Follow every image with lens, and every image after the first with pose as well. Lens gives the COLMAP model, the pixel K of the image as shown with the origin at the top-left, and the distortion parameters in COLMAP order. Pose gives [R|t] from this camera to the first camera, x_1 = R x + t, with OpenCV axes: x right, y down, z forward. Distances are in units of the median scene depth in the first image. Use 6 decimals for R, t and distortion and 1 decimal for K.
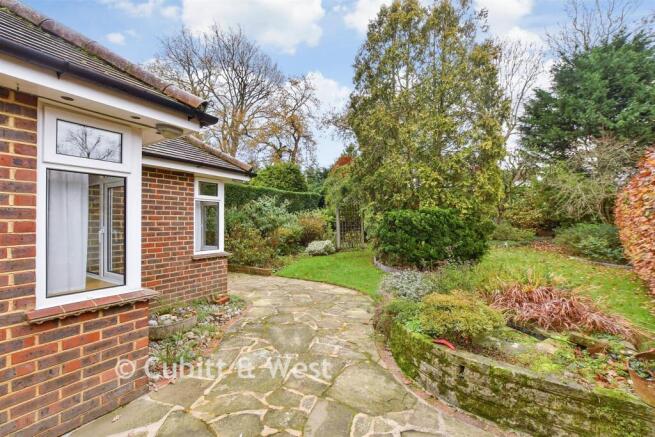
lens RADIAL K [[298.8, 0, 327.5], [0, 298.8, 218.5], [0, 0, 1]] dist [0.000472, 0.000088]
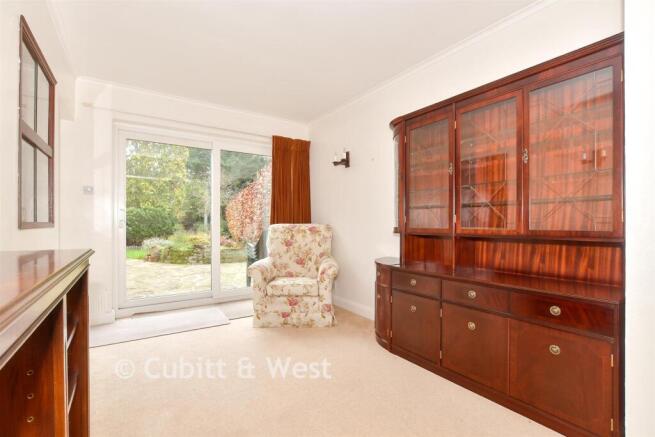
lens RADIAL K [[298.8, 0, 327.5], [0, 298.8, 218.5], [0, 0, 1]] dist [0.000472, 0.000088]
pose [[0.445332, 0.005661, 0.895348, -0.713689], [-0.000086, 0.999980, -0.006279, 0.039215], [-0.895366, 0.002720, 0.445324, -0.651875]]
